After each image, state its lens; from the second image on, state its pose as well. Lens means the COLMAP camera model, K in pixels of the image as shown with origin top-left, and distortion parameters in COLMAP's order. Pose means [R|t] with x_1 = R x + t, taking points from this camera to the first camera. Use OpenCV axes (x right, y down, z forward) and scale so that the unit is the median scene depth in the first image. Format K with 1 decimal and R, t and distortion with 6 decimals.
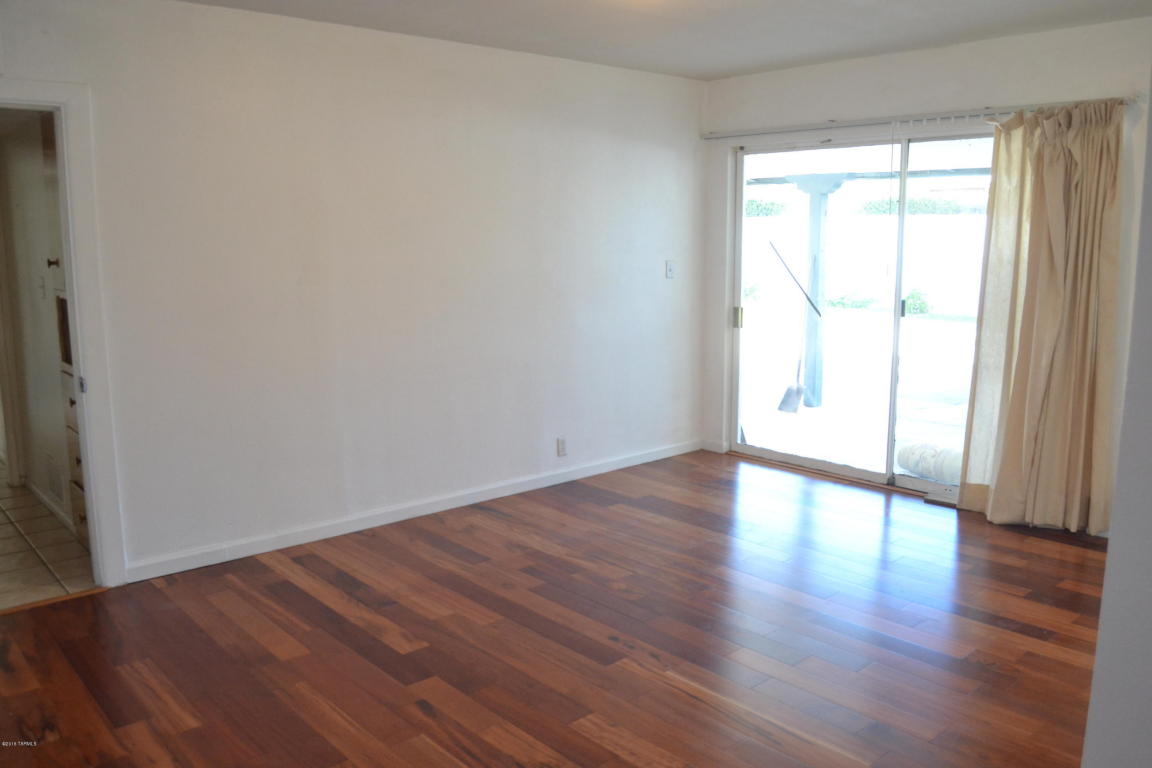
lens RADIAL K [[920.2, 0, 580.0], [0, 920.2, 386.5], [0, 0, 1]] dist [-0.100452, 0.048177]
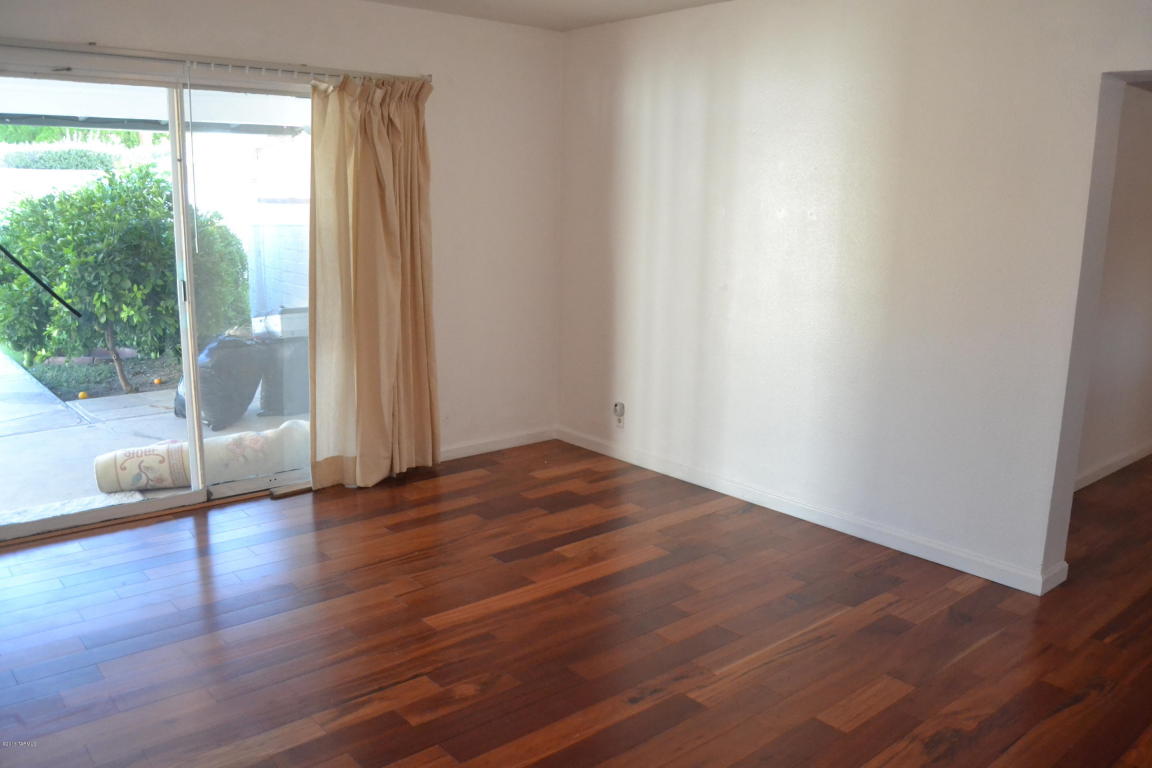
lens RADIAL K [[920.2, 0, 580.0], [0, 920.2, 386.5], [0, 0, 1]] dist [-0.100452, 0.048177]
pose [[0.016381, -0.200311, 0.979595, -0.509311], [0.143290, 0.970084, 0.195970, -0.122433], [-0.989545, 0.137156, 0.044593, 0.684920]]
